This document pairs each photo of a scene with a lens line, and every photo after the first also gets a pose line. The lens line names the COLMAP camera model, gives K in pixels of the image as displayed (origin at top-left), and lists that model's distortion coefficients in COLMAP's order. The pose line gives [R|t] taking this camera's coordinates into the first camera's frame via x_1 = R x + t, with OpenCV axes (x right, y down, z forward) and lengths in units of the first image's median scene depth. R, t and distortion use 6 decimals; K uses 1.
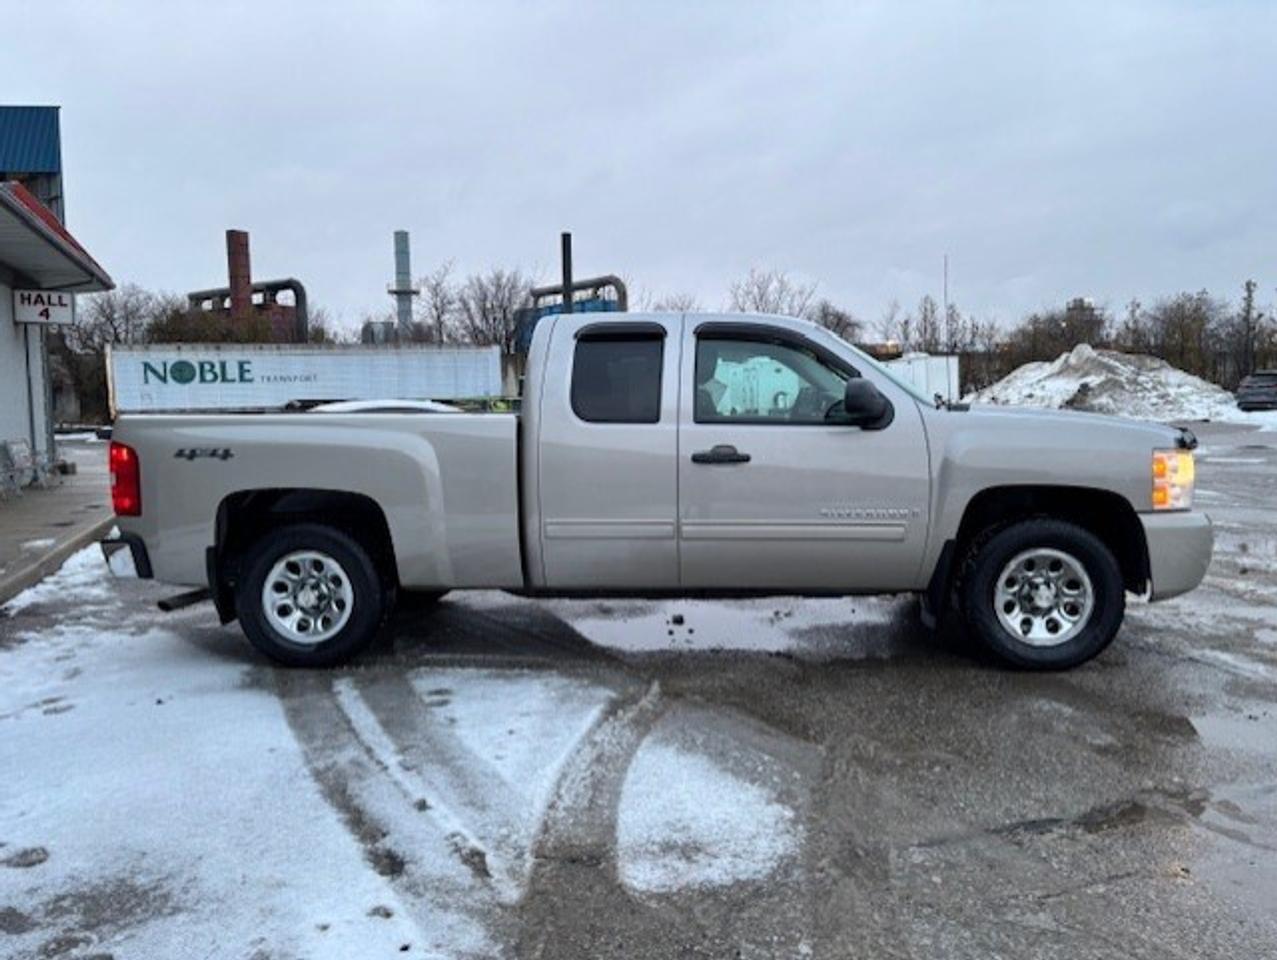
lens RADIAL K [[948.8, 0, 637.4], [0, 948.8, 497.6], [0, 0, 1]] dist [-0.000277, 0.130089]
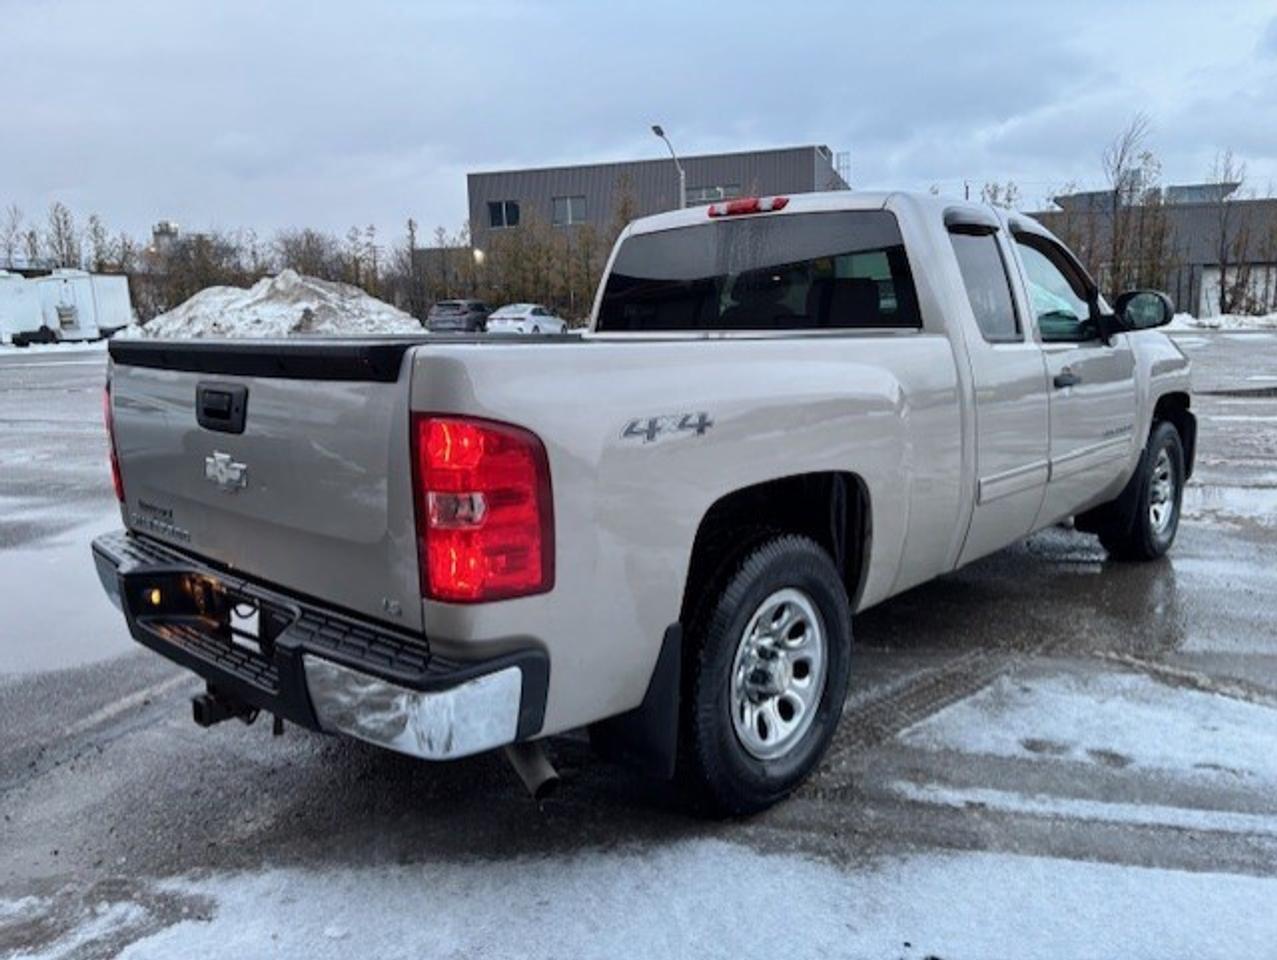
lens RADIAL K [[958.9, 0, 636.8], [0, 958.9, 464.9], [0, 0, 1]] dist [0.045802, -0.058859]
pose [[0.651610, -0.114369, 0.749883, -0.080875], [0.084389, 0.993362, 0.078173, -0.006413], [-0.753845, 0.012343, 0.656936, 0.070127]]
